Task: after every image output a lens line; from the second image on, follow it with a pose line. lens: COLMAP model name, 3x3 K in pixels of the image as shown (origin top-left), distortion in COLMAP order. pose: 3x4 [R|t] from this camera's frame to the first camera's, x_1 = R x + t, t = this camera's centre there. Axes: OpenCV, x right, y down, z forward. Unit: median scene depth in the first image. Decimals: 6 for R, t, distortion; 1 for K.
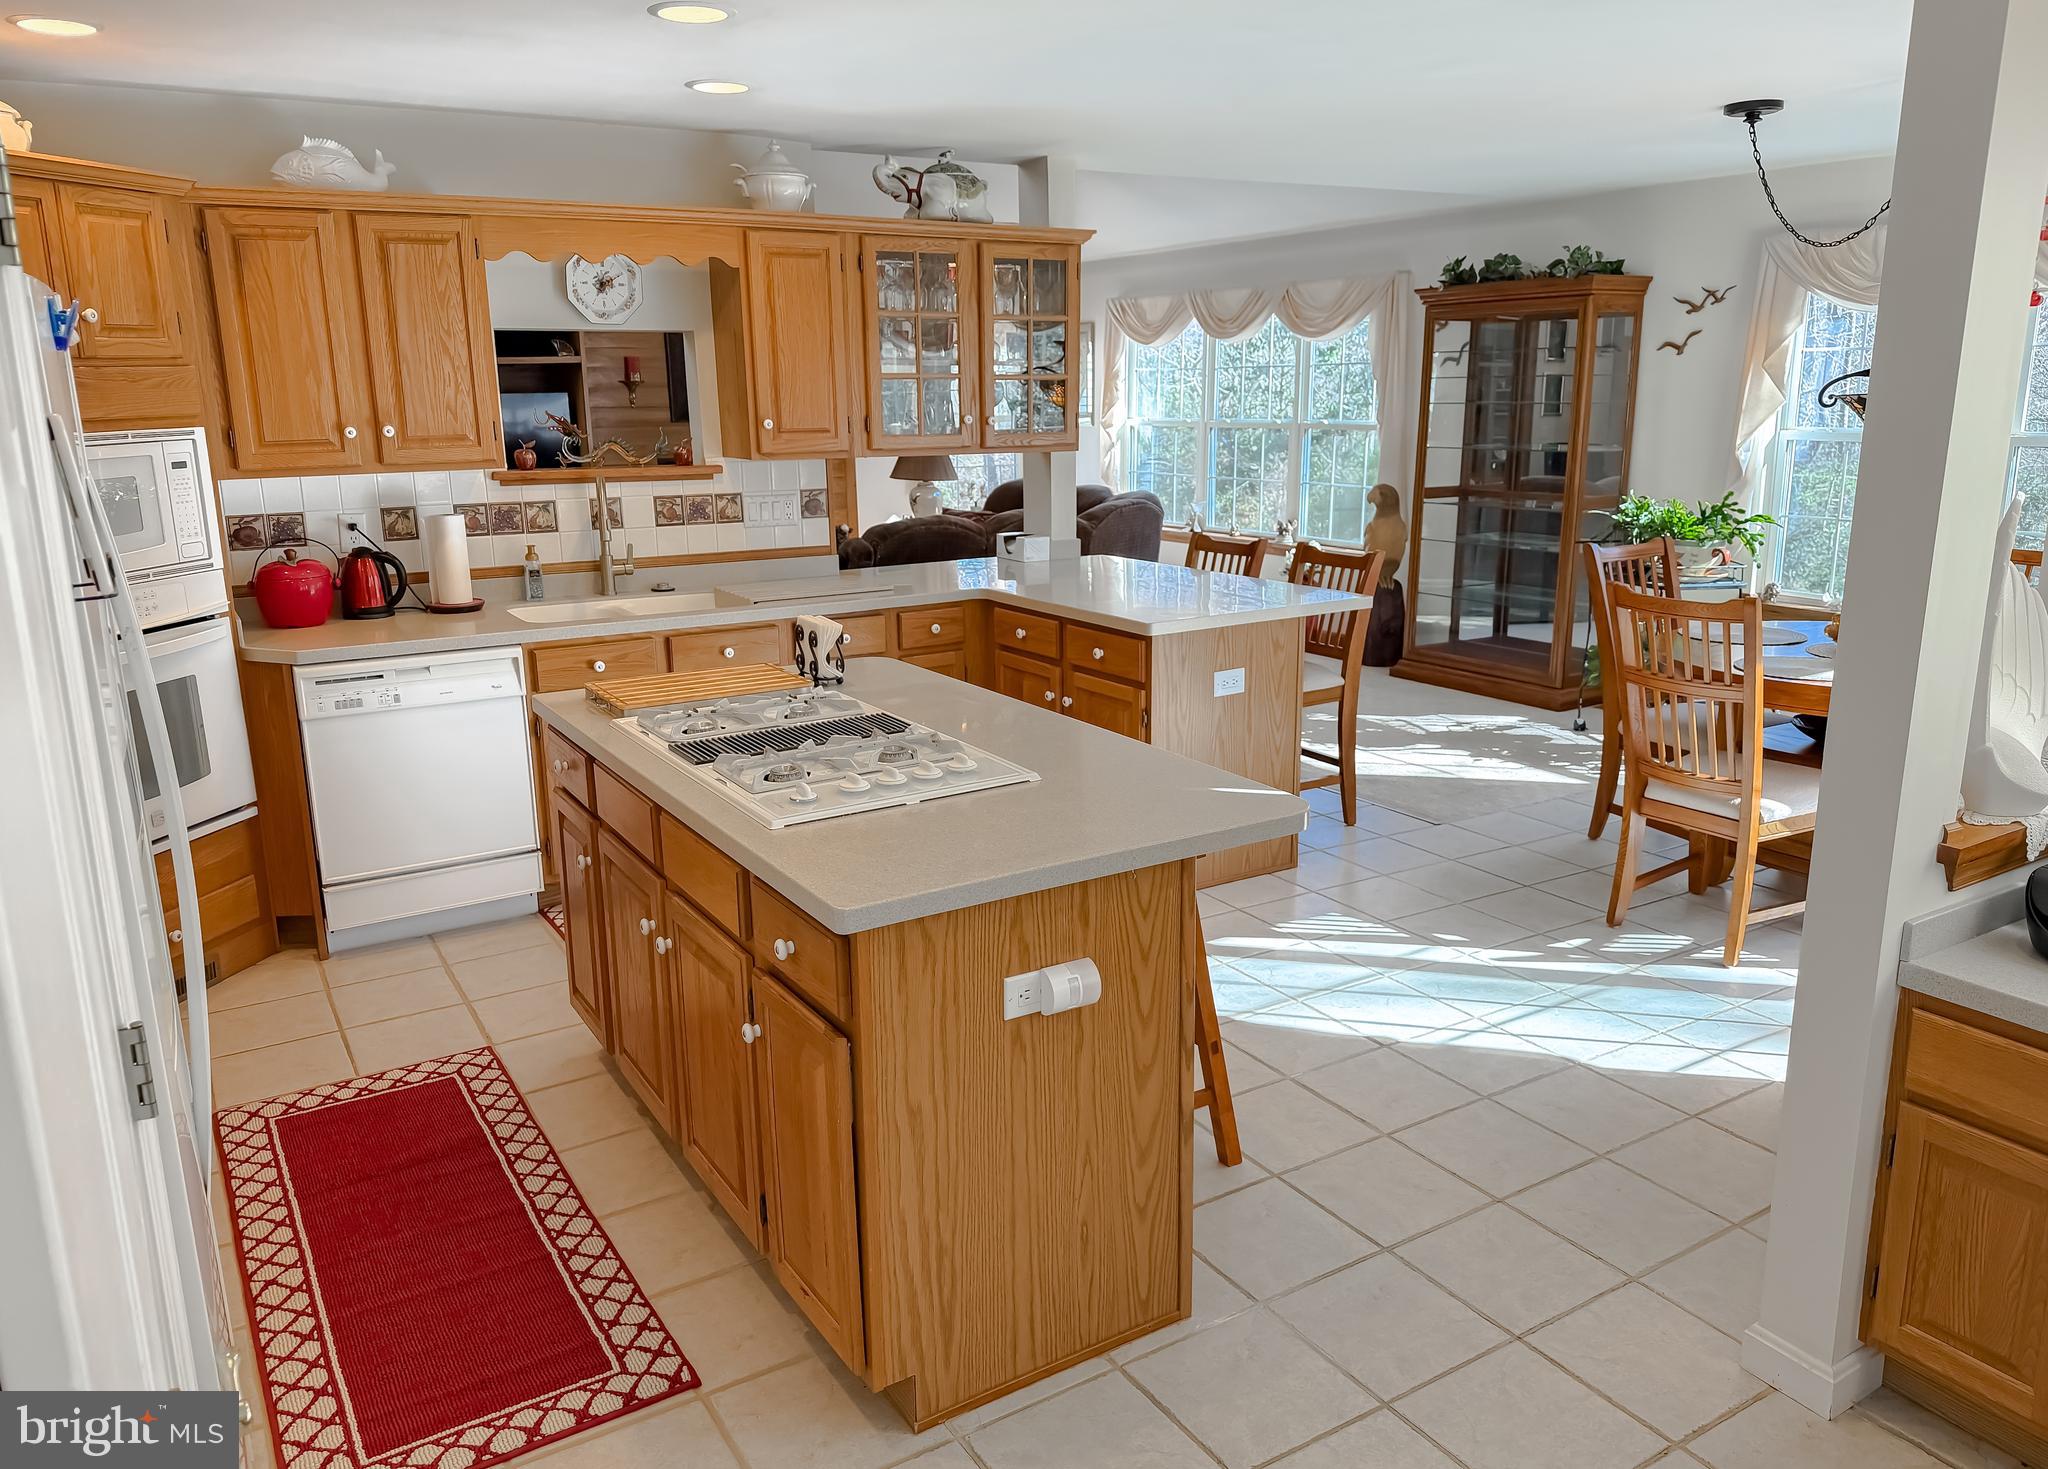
lens RADIAL K [[1455.4, 0, 1024.0], [0, 1455.4, 734.5], [0, 0, 1]] dist [0.035536, -0.087521]
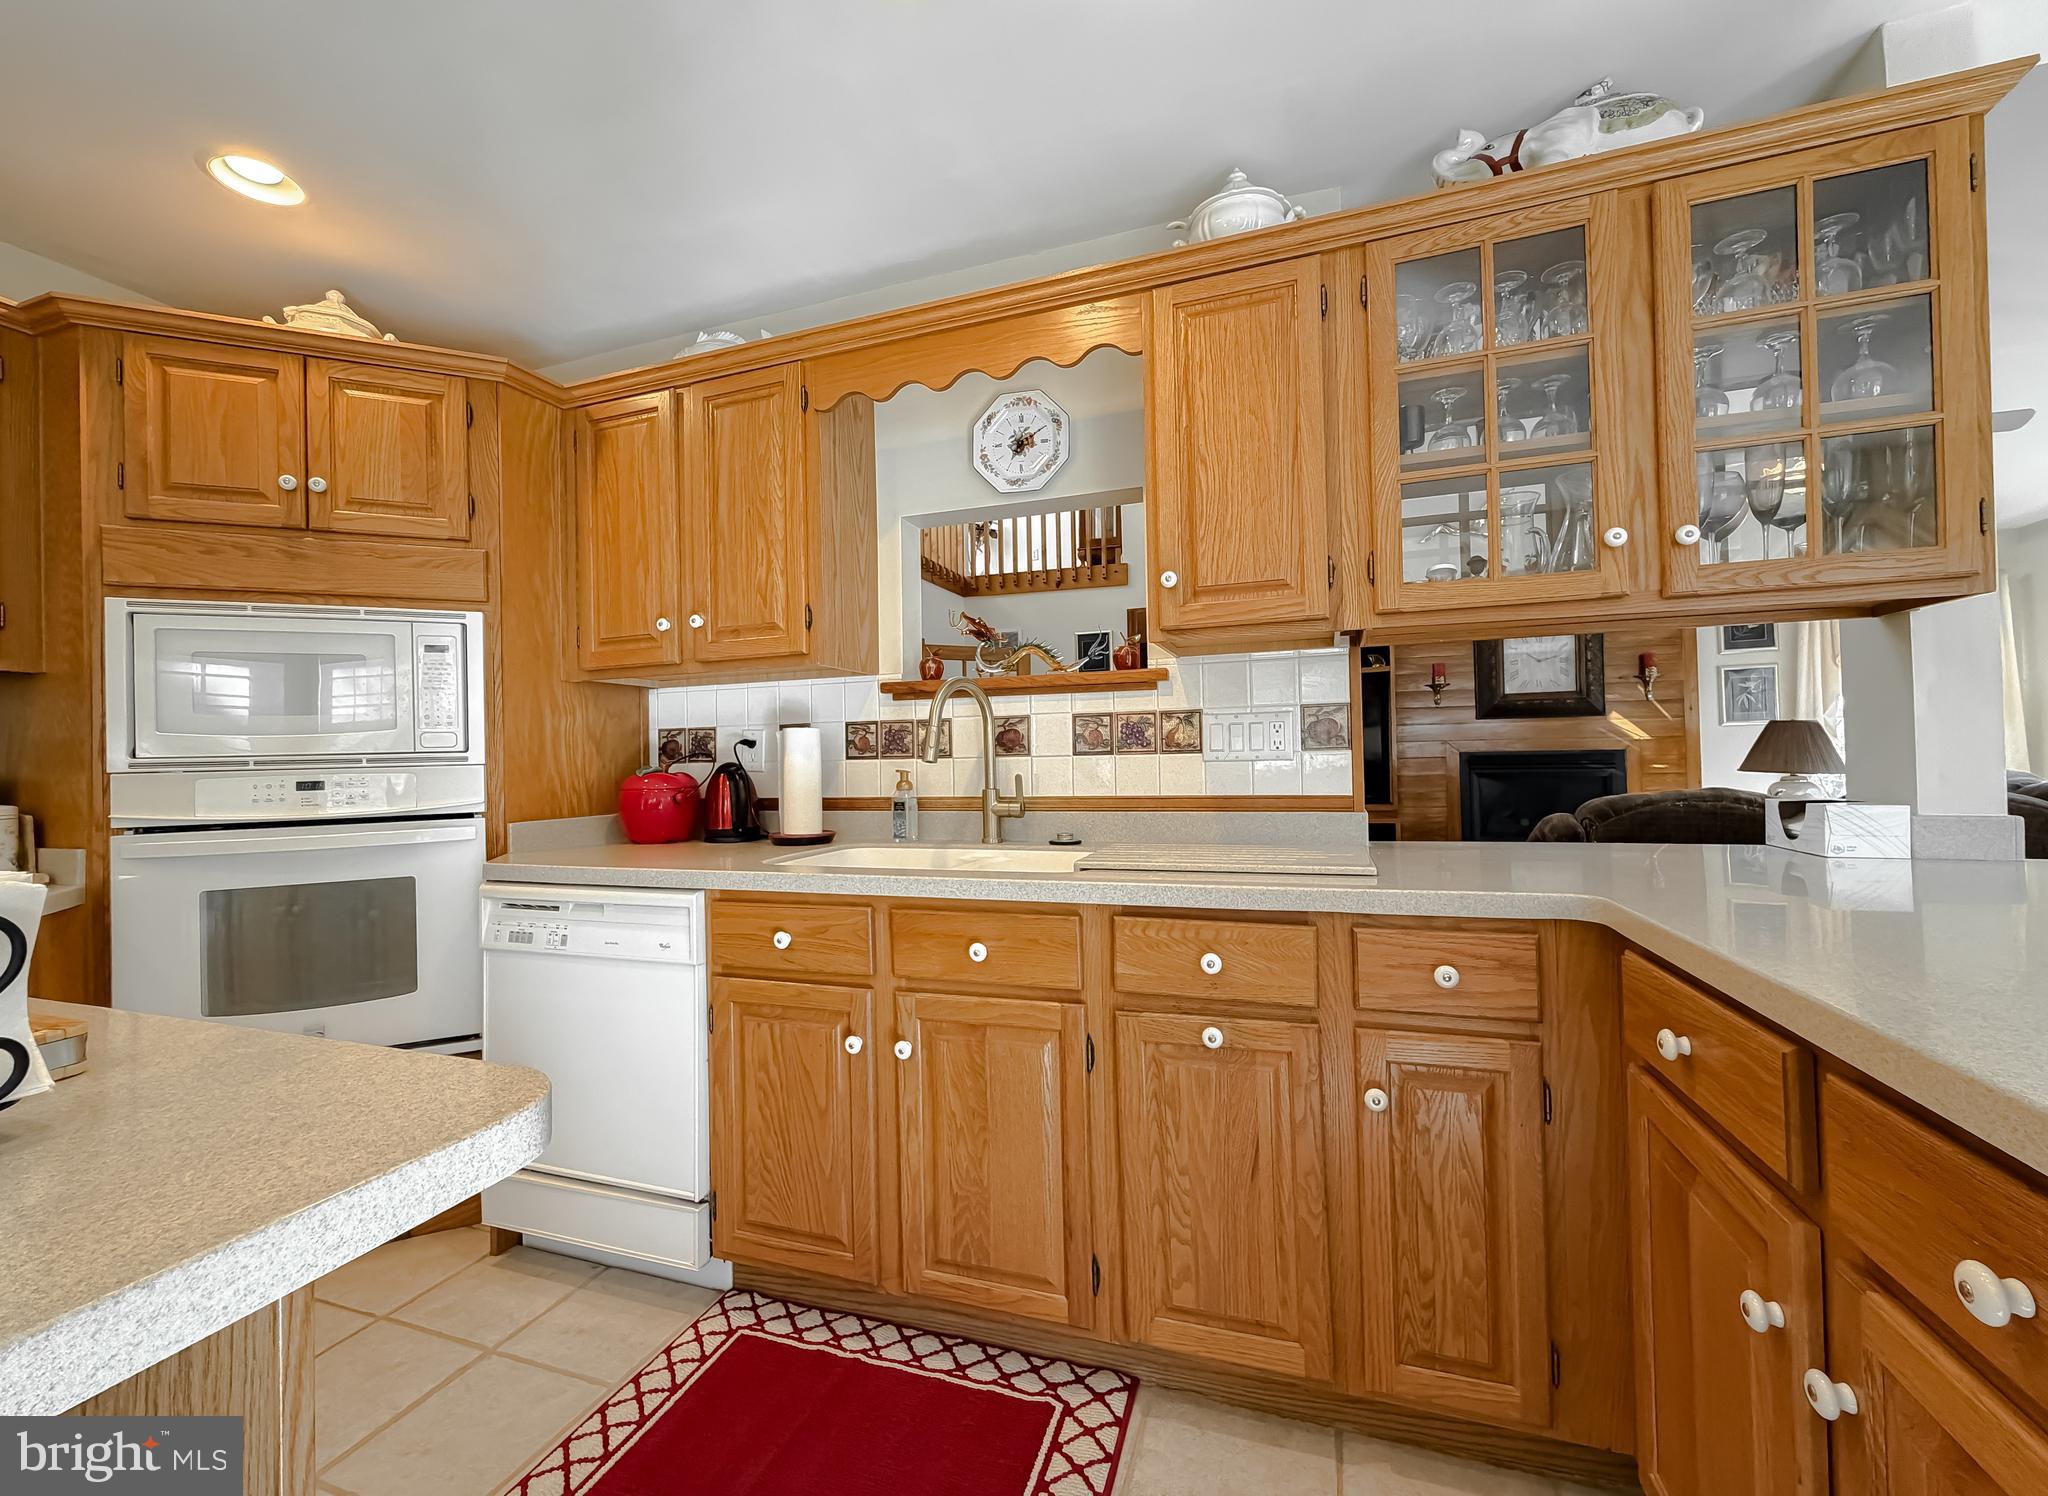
lens RADIAL K [[833.2, 0, 1016.4], [0, 833.2, 749.5], [0, 0, 1]] dist [-0.002887, -0.000220]
pose [[0.631749, -0.012718, -0.775069, 0.051717], [-0.167532, 0.973995, -0.152535, -0.081629], [0.756853, 0.226213, 0.613189, 0.762285]]
